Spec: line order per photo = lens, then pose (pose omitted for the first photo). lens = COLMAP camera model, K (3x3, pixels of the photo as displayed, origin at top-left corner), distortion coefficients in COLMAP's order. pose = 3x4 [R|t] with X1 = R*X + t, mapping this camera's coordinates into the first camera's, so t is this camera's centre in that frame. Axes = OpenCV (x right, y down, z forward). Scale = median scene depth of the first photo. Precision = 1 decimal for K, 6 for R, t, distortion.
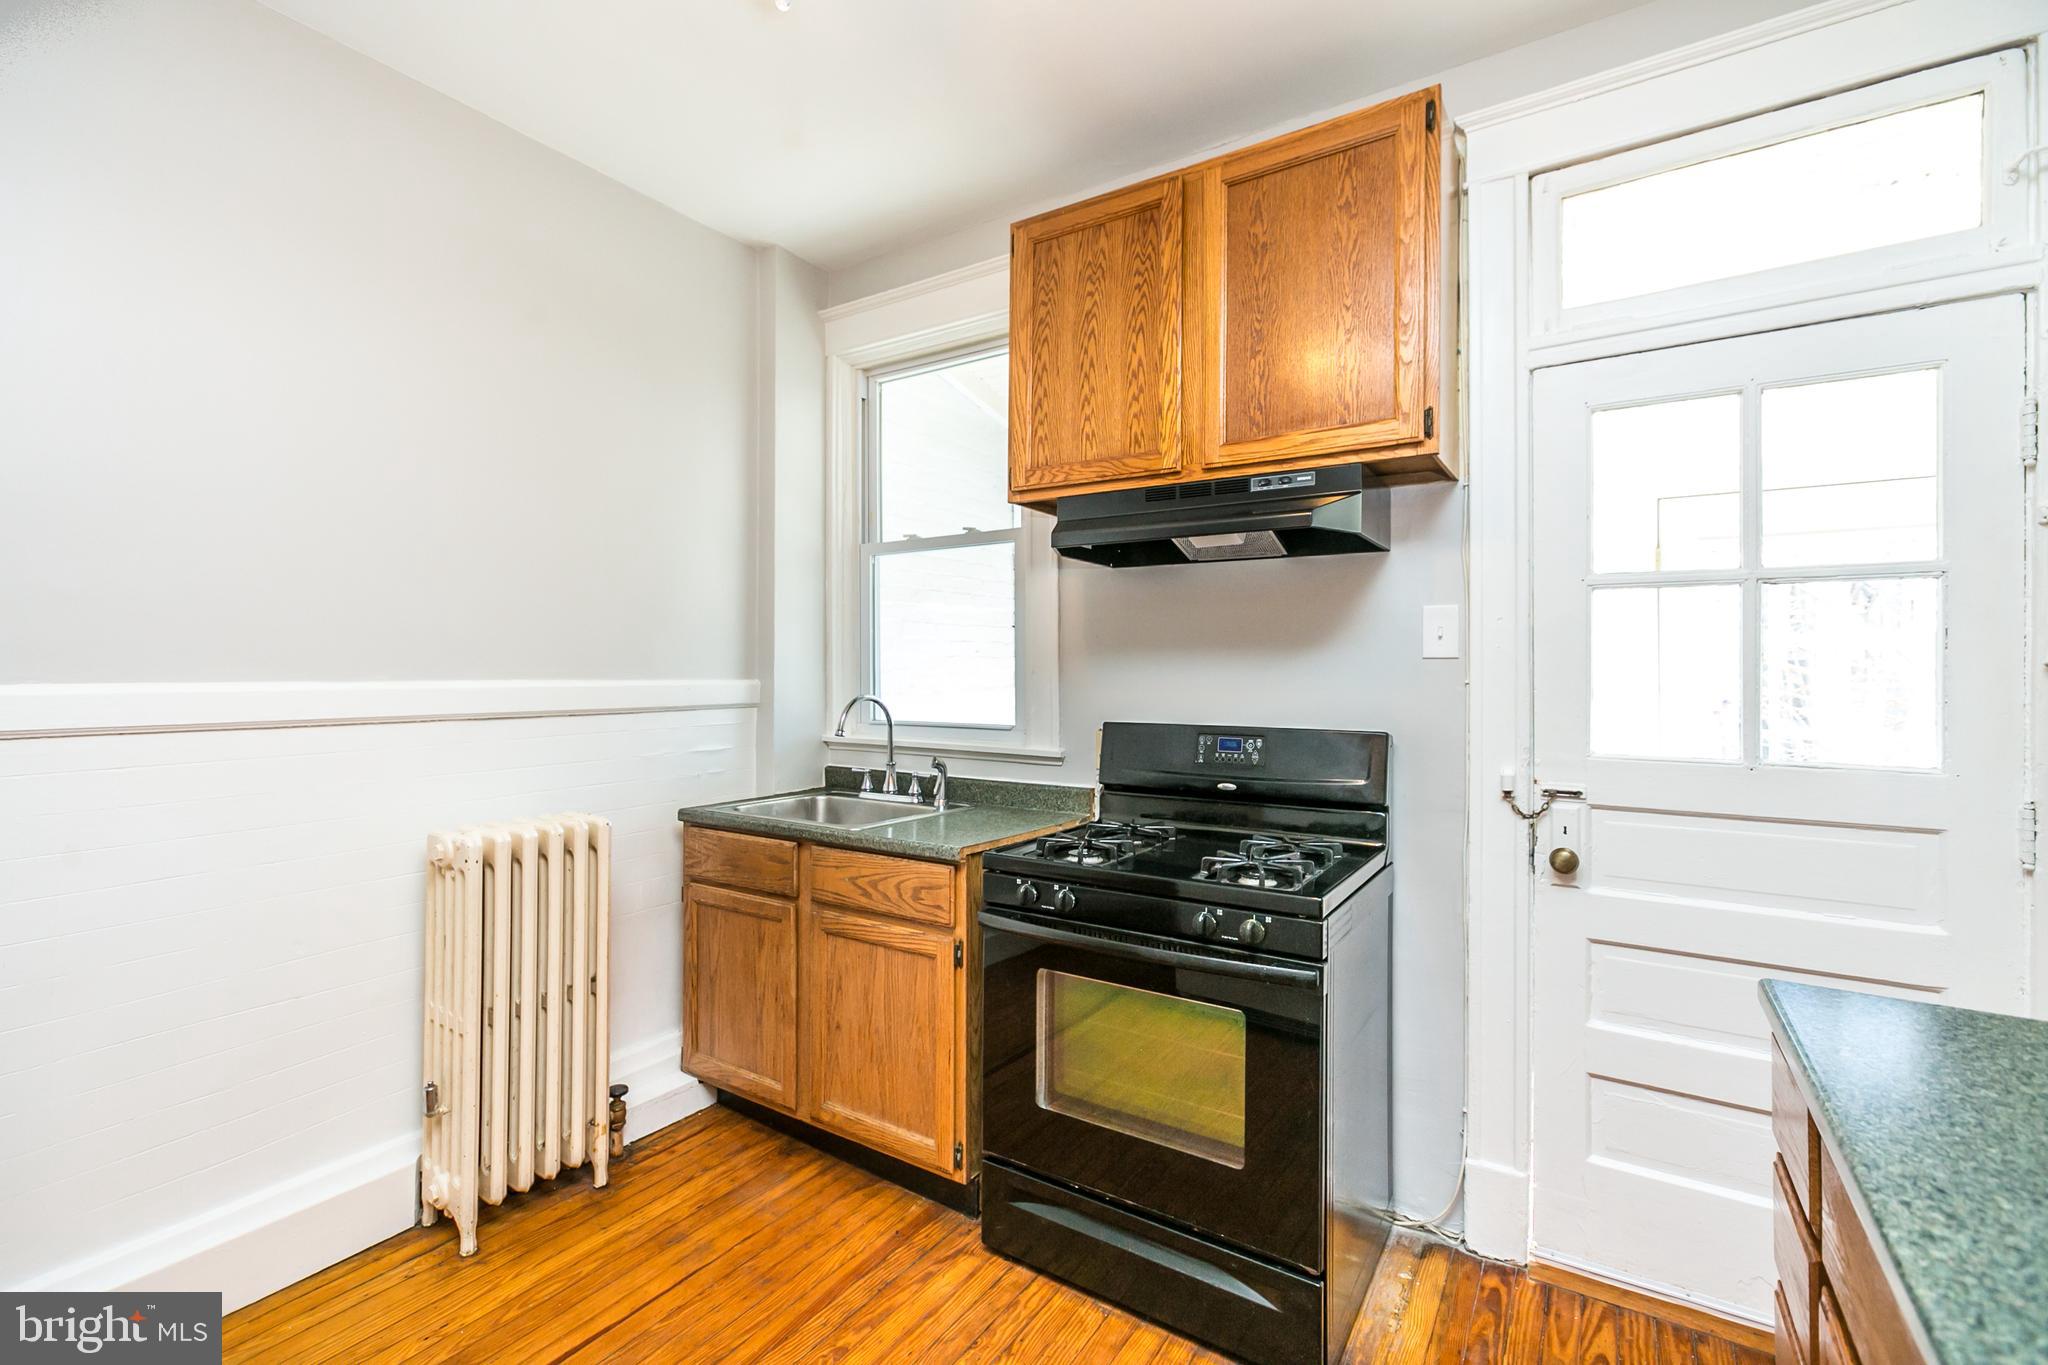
lens RADIAL K [[903.2, 0, 1024.9], [0, 903.2, 674.7], [0, 0, 1]] dist [-0.012266, 0.009273]
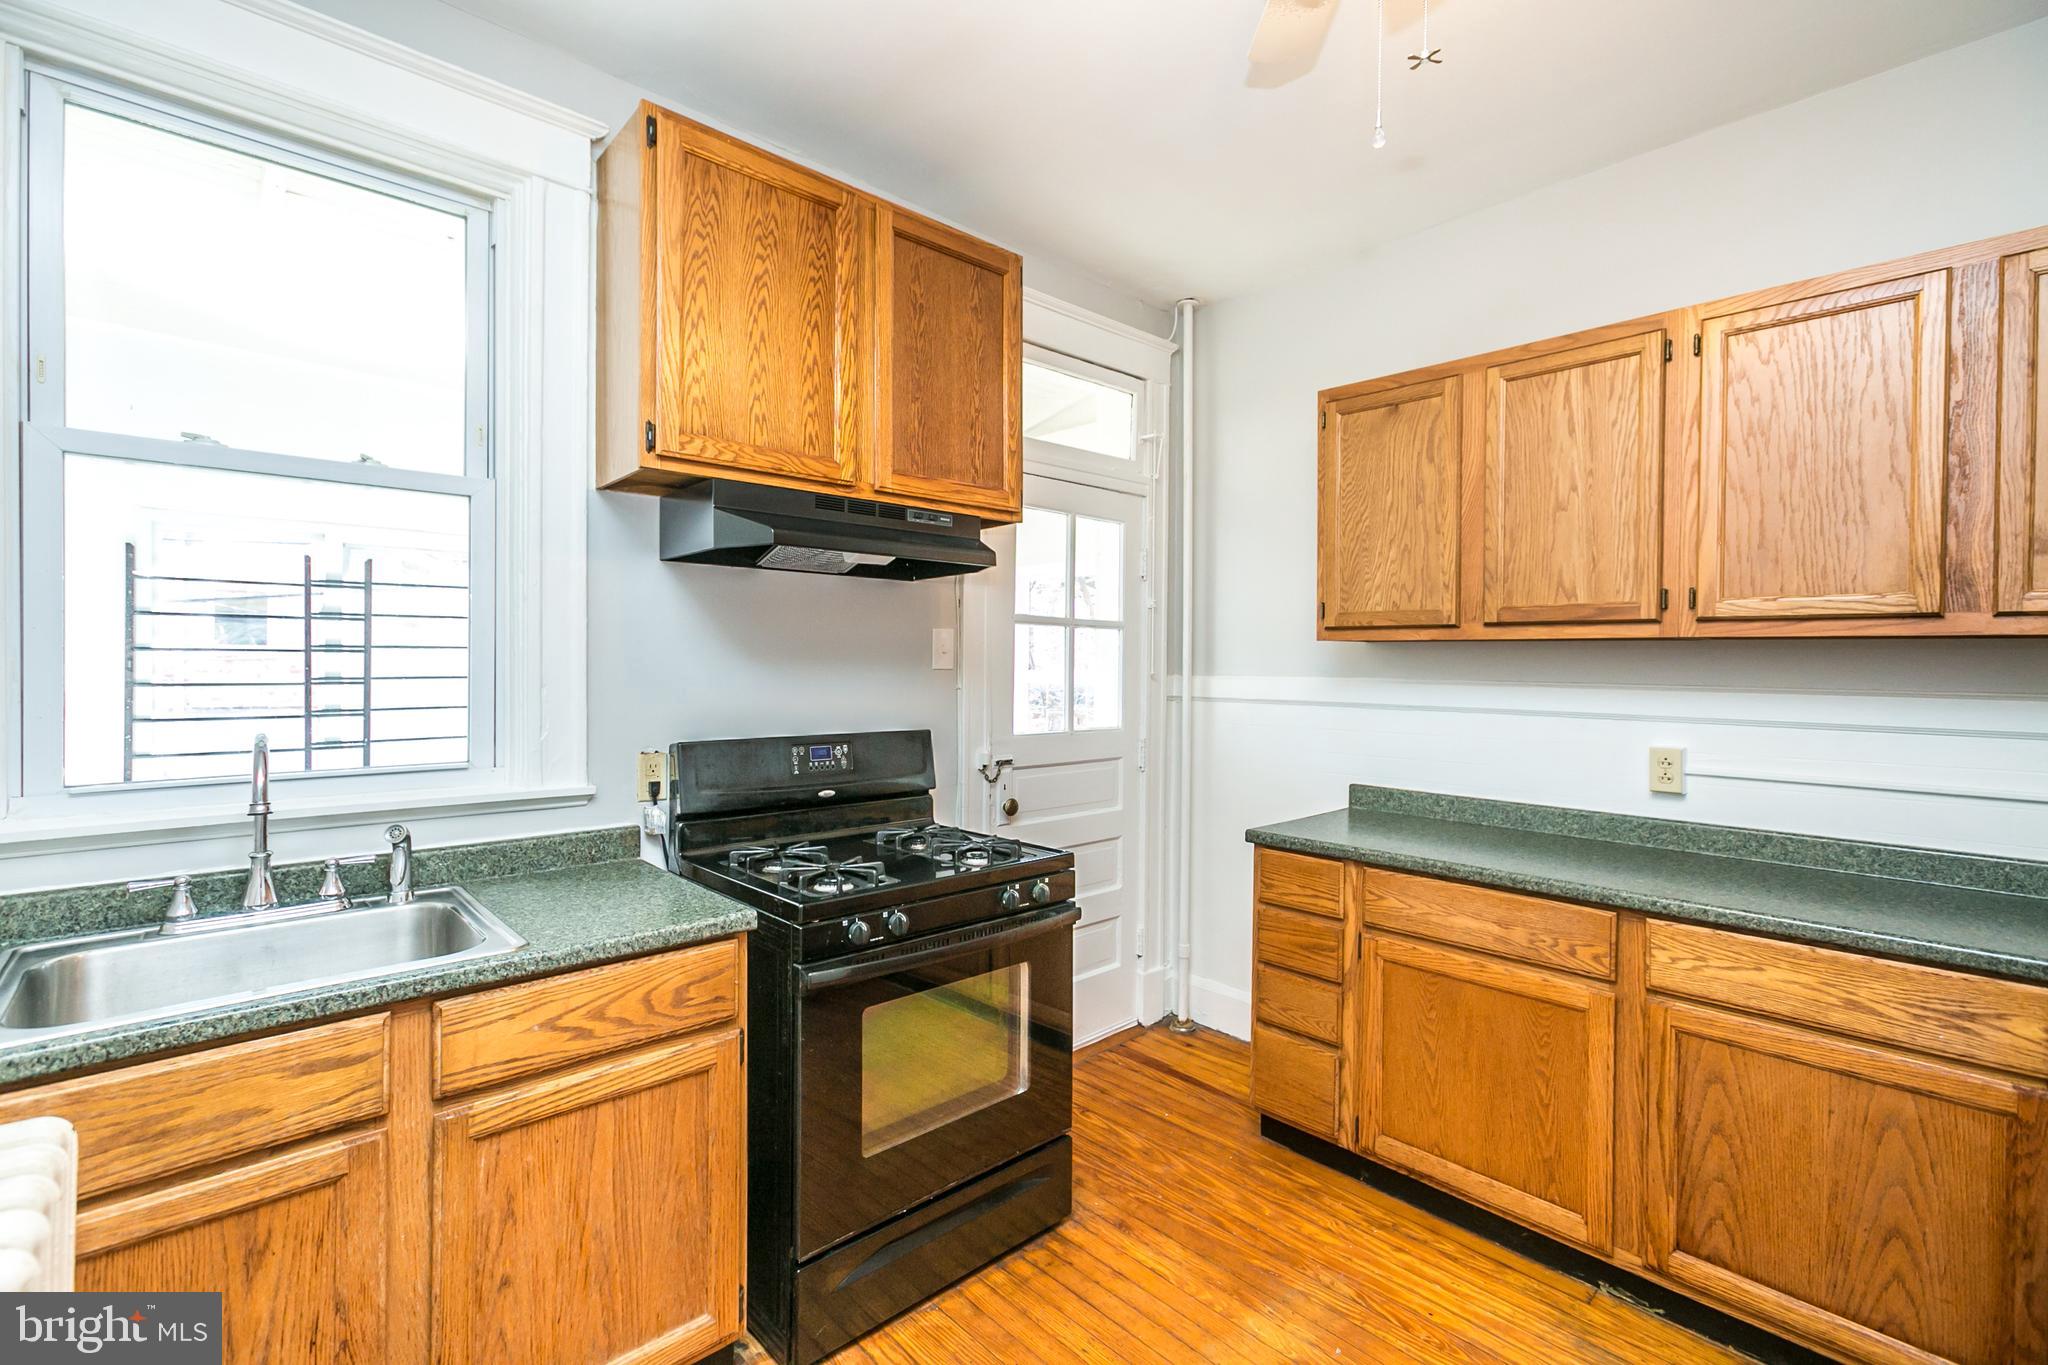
lens RADIAL K [[908.0, 0, 1007.3], [0, 908.0, 669.8], [0, 0, 1]] dist [-0.011985, 0.008960]
pose [[0.261735, -0.006299, 0.965119, -0.745015], [-0.002836, 0.999969, 0.007296, -0.026323], [-0.965136, -0.004646, 0.261709, 0.548685]]
